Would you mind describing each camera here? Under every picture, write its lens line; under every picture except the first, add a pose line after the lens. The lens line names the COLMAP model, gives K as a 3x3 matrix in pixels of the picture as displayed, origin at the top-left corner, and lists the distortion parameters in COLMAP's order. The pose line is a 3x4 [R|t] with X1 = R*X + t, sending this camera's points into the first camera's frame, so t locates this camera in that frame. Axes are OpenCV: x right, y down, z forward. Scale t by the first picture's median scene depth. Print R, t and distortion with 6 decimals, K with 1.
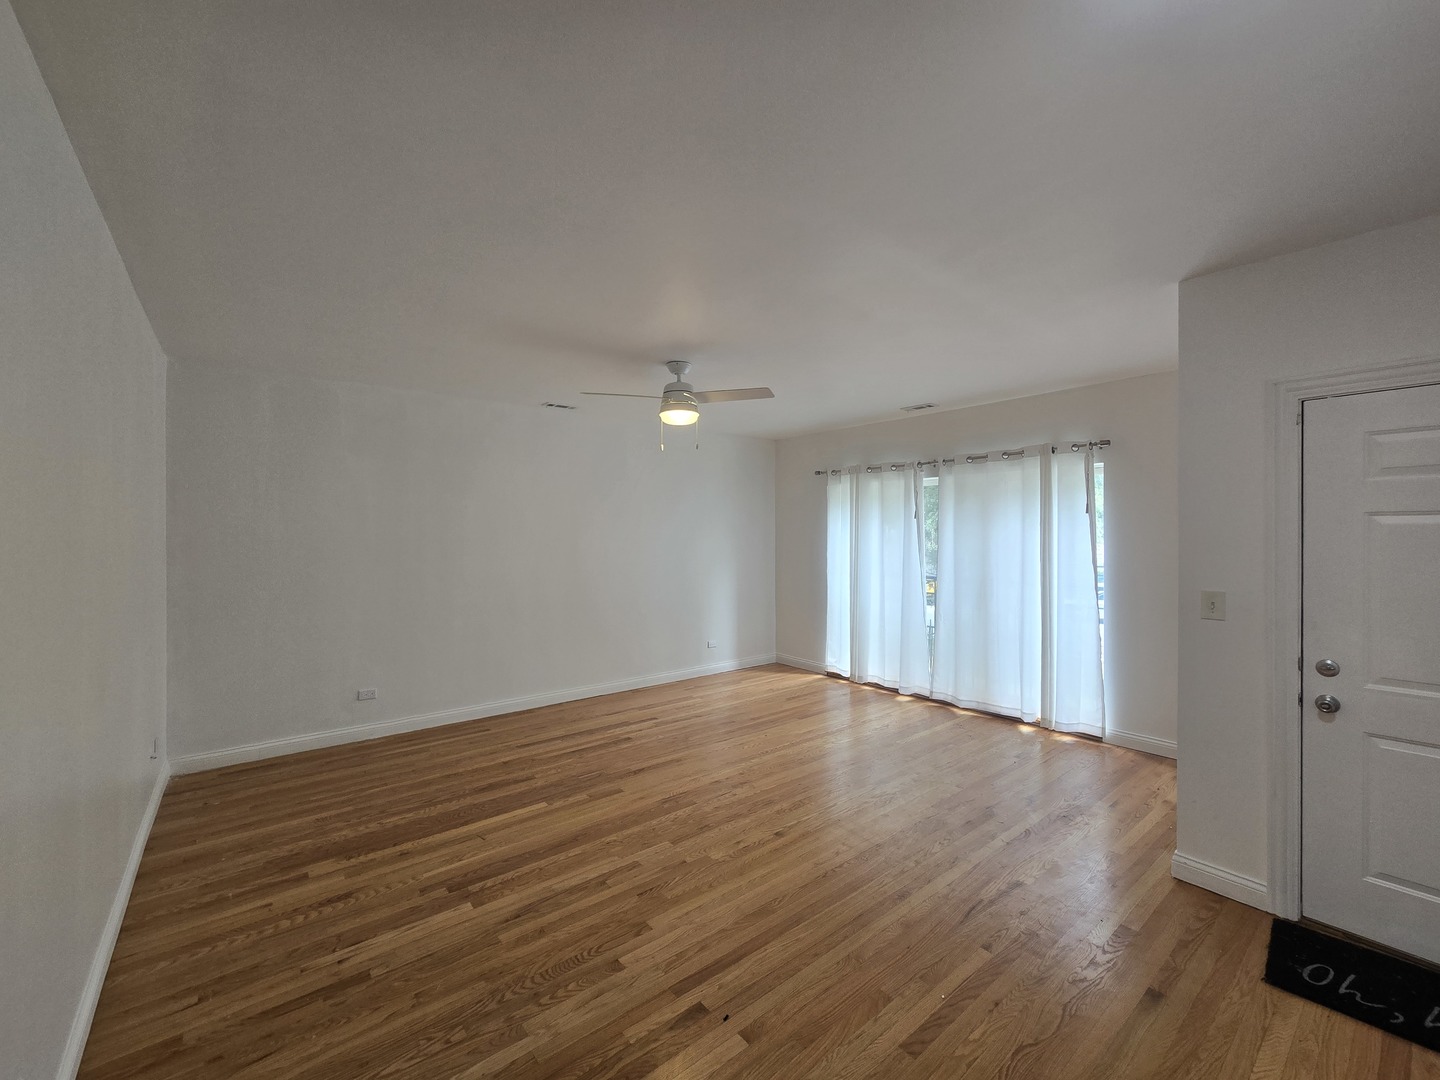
lens RADIAL K [[590.0, 0, 723.8], [0, 590.0, 538.0], [0, 0, 1]] dist [-0.001941, -0.000036]
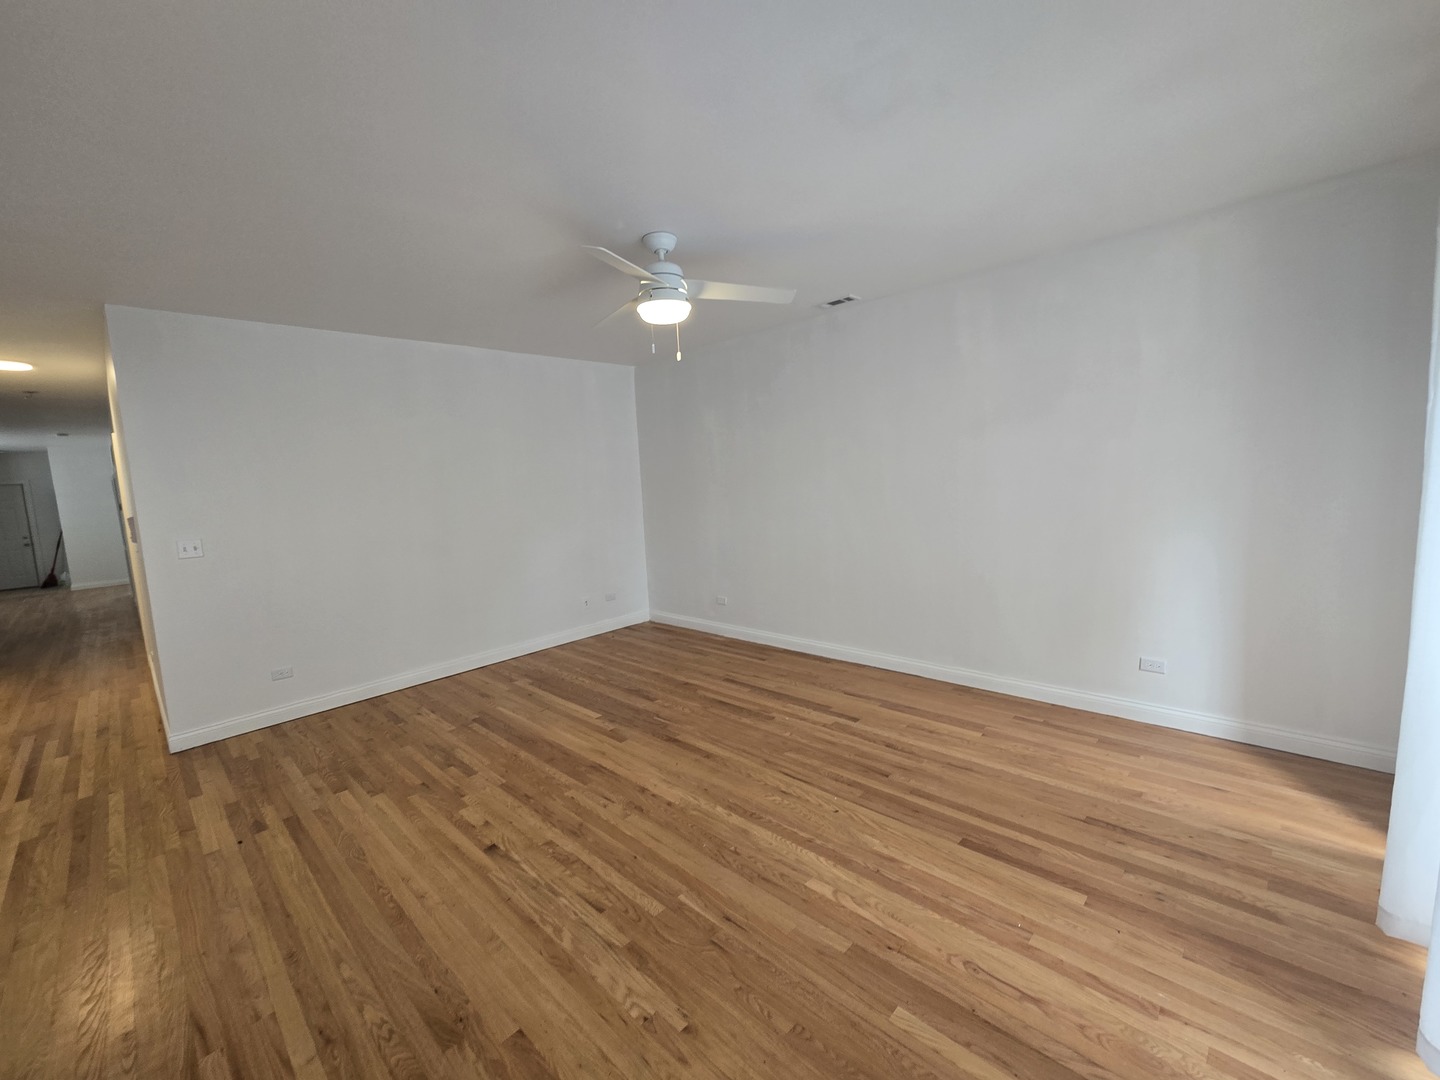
lens RADIAL K [[590.0, 0, 723.8], [0, 590.0, 538.0], [0, 0, 1]] dist [-0.001941, -0.000036]
pose [[0.120474, 0.095678, -0.988095, 0.699993], [0.046414, 0.993713, 0.101881, 0.006217], [0.991631, -0.058136, 0.115276, 0.974881]]
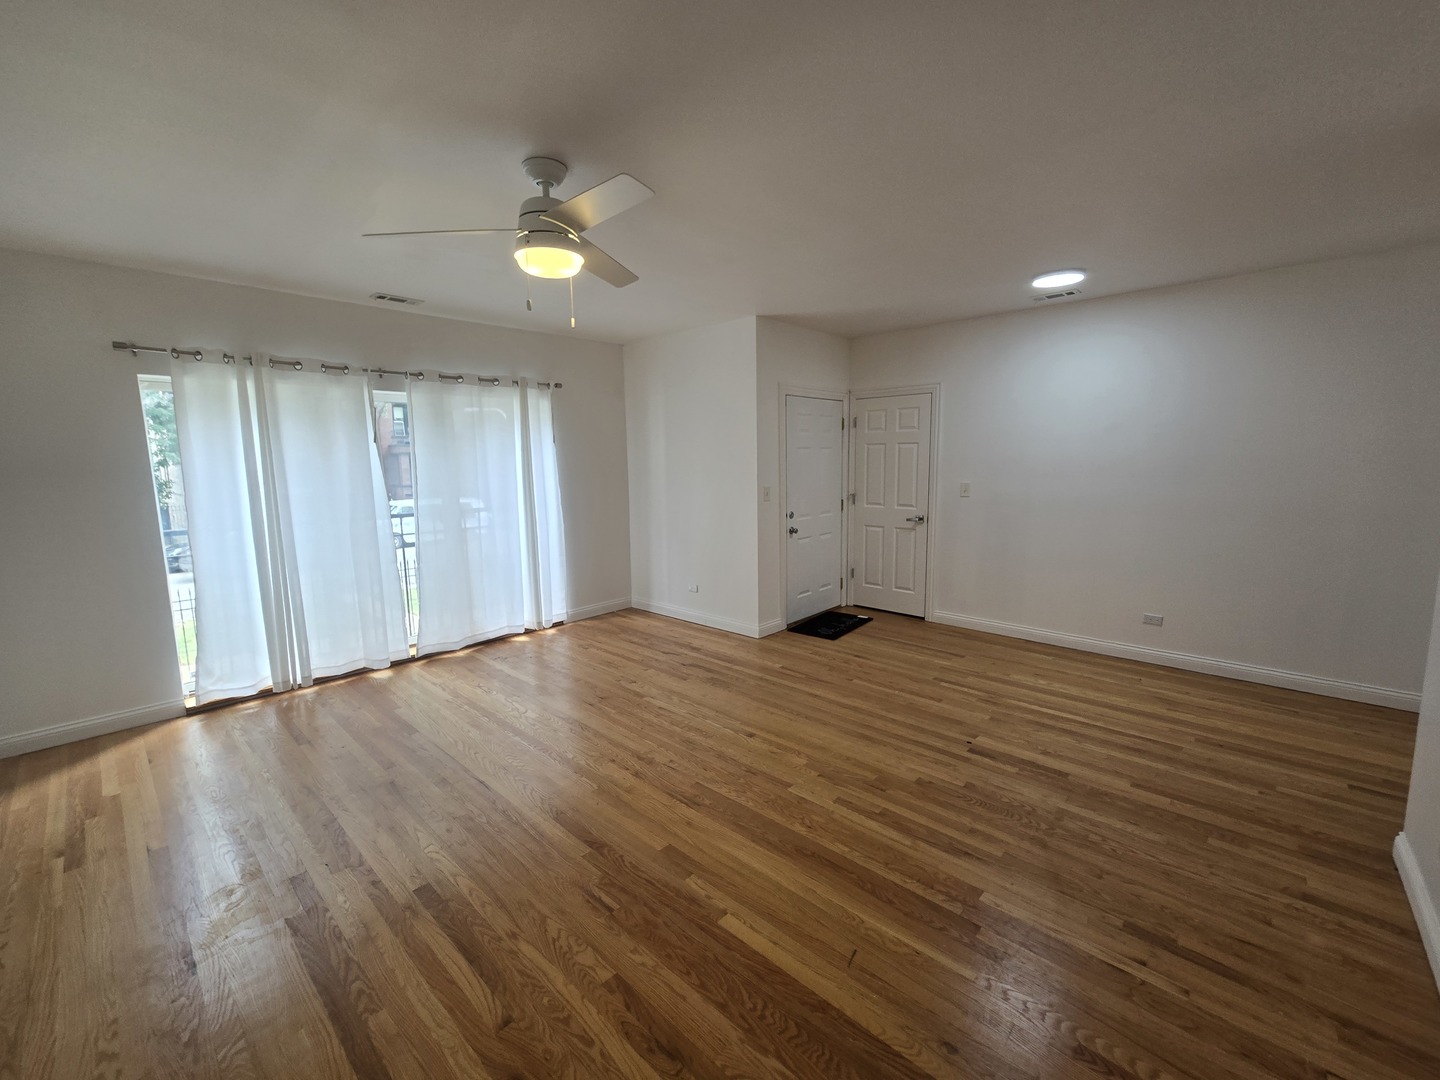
lens RADIAL K [[590.0, 0, 723.8], [0, 590.0, 538.0], [0, 0, 1]] dist [-0.001941, -0.000036]
pose [[-0.135684, -0.131937, 0.981928, -0.719806], [0.021238, 0.990478, 0.136020, -0.006717], [-0.990524, 0.039310, -0.131590, 0.918991]]
